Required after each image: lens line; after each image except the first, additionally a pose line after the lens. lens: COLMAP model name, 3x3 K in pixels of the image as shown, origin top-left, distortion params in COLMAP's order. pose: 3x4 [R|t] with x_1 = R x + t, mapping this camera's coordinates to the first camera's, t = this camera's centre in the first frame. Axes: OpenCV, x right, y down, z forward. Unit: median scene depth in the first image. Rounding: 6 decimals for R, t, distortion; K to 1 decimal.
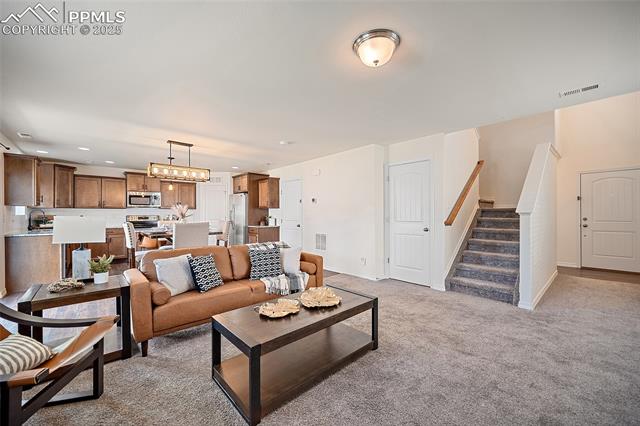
lens RADIAL K [[255.7, 0, 320.9], [0, 255.7, 206.2], [0, 0, 1]] dist [-0.002491, -0.000360]
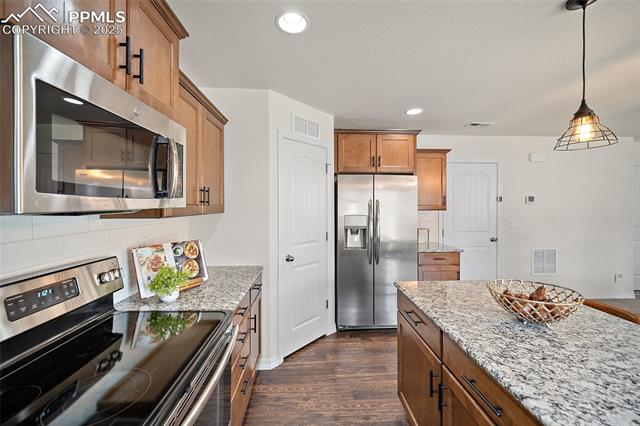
lens RADIAL K [[255.7, 0, 320.9], [0, 255.7, 206.2], [0, 0, 1]] dist [-0.002491, -0.000360]
pose [[0.645347, -0.002116, 0.763886, -0.849032], [-0.022480, 0.999510, 0.021760, -0.007952], [-0.763558, -0.031215, 0.644984, 0.956489]]
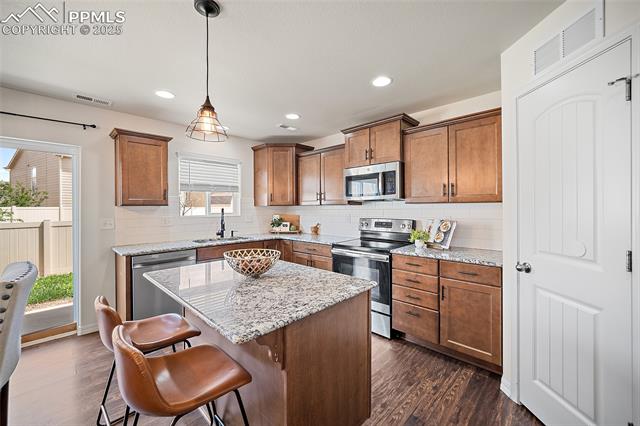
lens RADIAL K [[255.7, 0, 320.9], [0, 255.7, 206.2], [0, 0, 1]] dist [-0.002491, -0.000360]
pose [[0.048158, -0.003496, -0.998834, -0.304900], [0.032959, 0.999455, -0.001909, 0.011012], [0.998296, -0.032829, 0.048247, 1.019499]]
